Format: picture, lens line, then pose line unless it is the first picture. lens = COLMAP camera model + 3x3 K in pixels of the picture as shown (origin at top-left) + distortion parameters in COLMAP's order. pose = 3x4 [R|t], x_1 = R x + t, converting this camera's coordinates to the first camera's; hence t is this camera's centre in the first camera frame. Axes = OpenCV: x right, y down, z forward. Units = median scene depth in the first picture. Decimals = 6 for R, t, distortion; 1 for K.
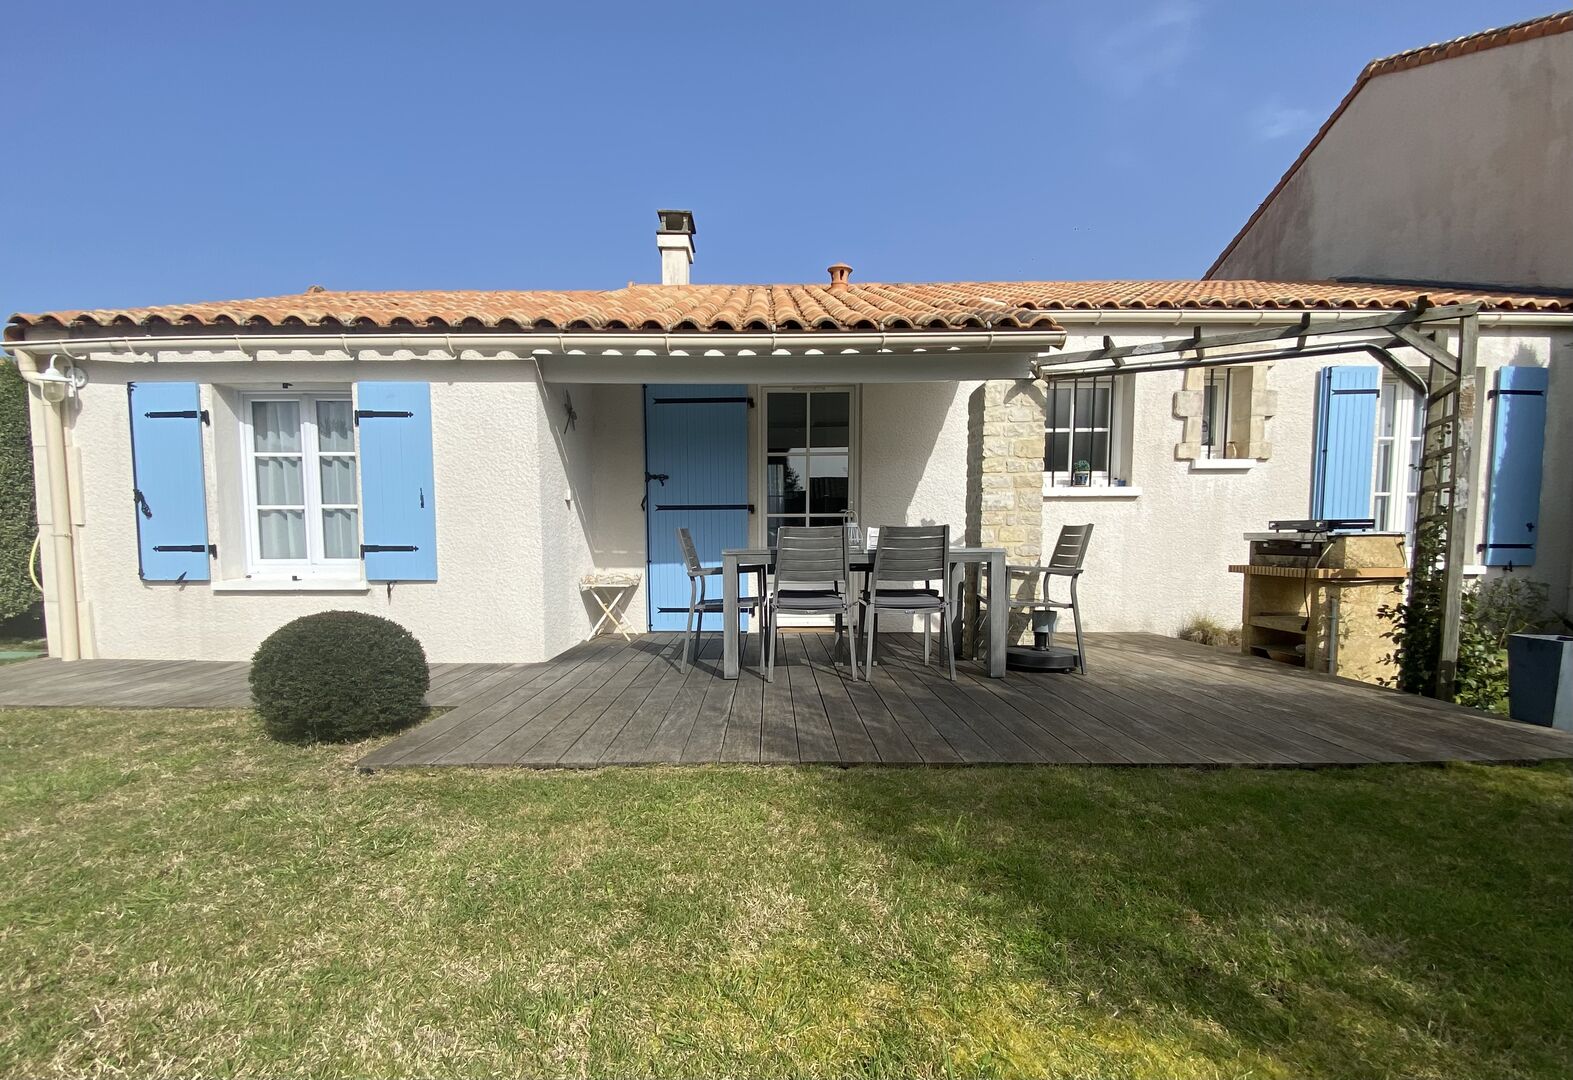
lens RADIAL K [[737.4, 0, 787.8], [0, 737.4, 595.9], [0, 0, 1]] dist [0.020884, -0.027792]
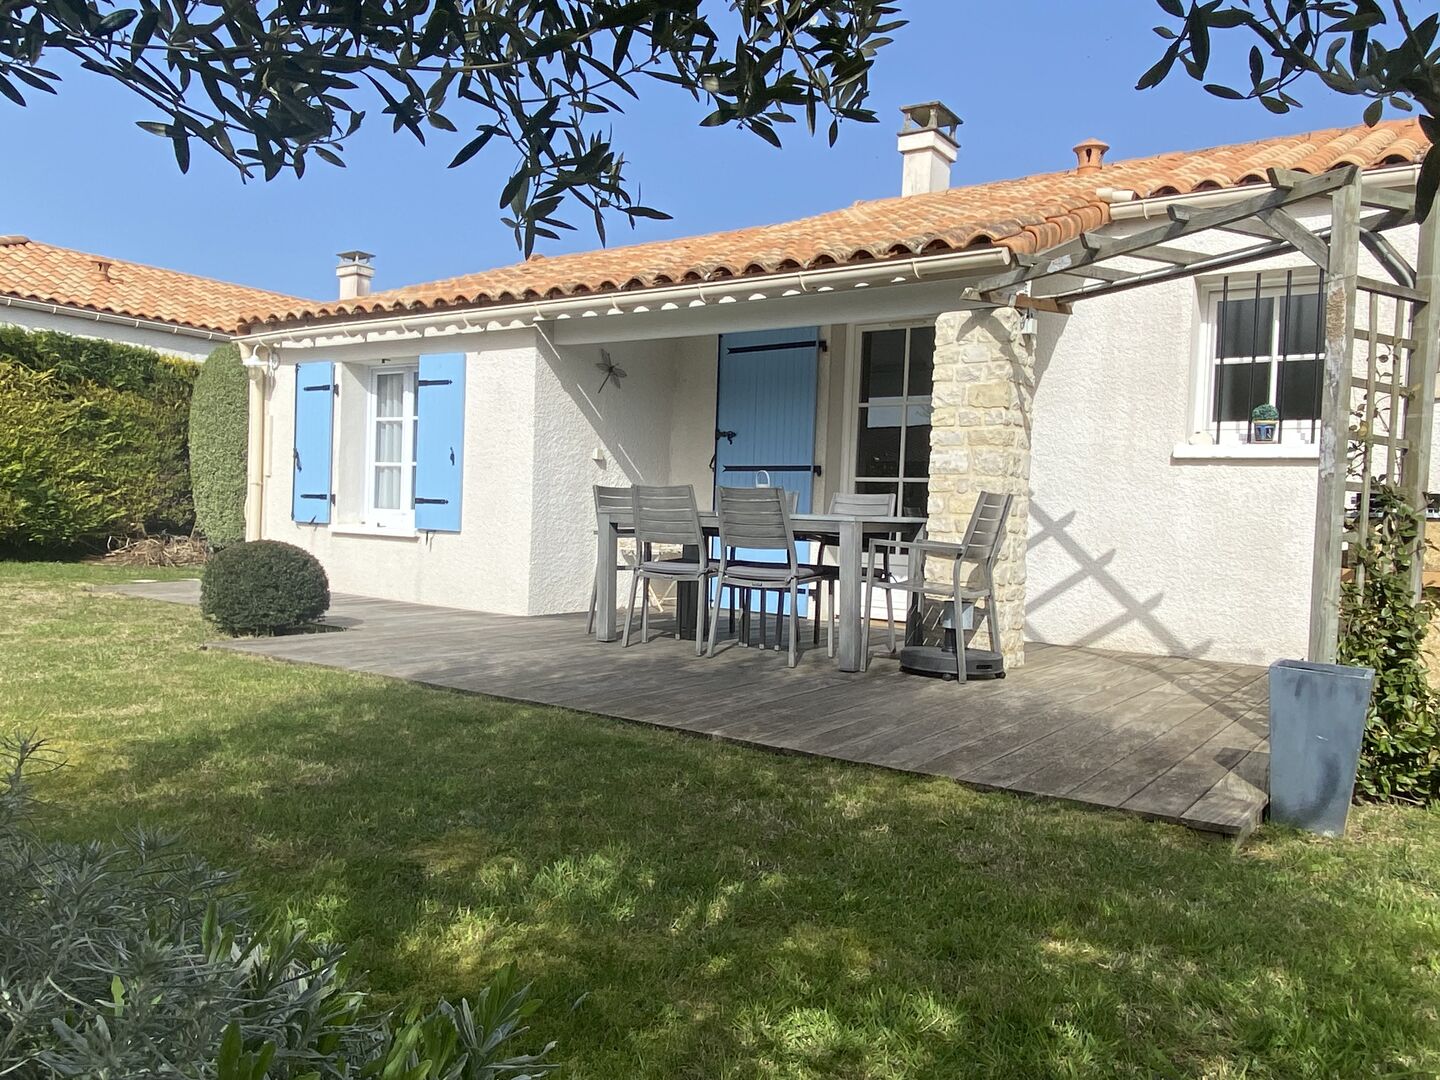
lens RADIAL K [[1034.5, 0, 720.0], [0, 1034.5, 540.0], [0, 0, 1]] dist [0.009856, 0.001429]
pose [[0.829702, 0.047531, -0.556179, 0.702281], [-0.077898, 0.996478, -0.031049, 0.009027], [0.552744, 0.069086, 0.830482, -0.055197]]
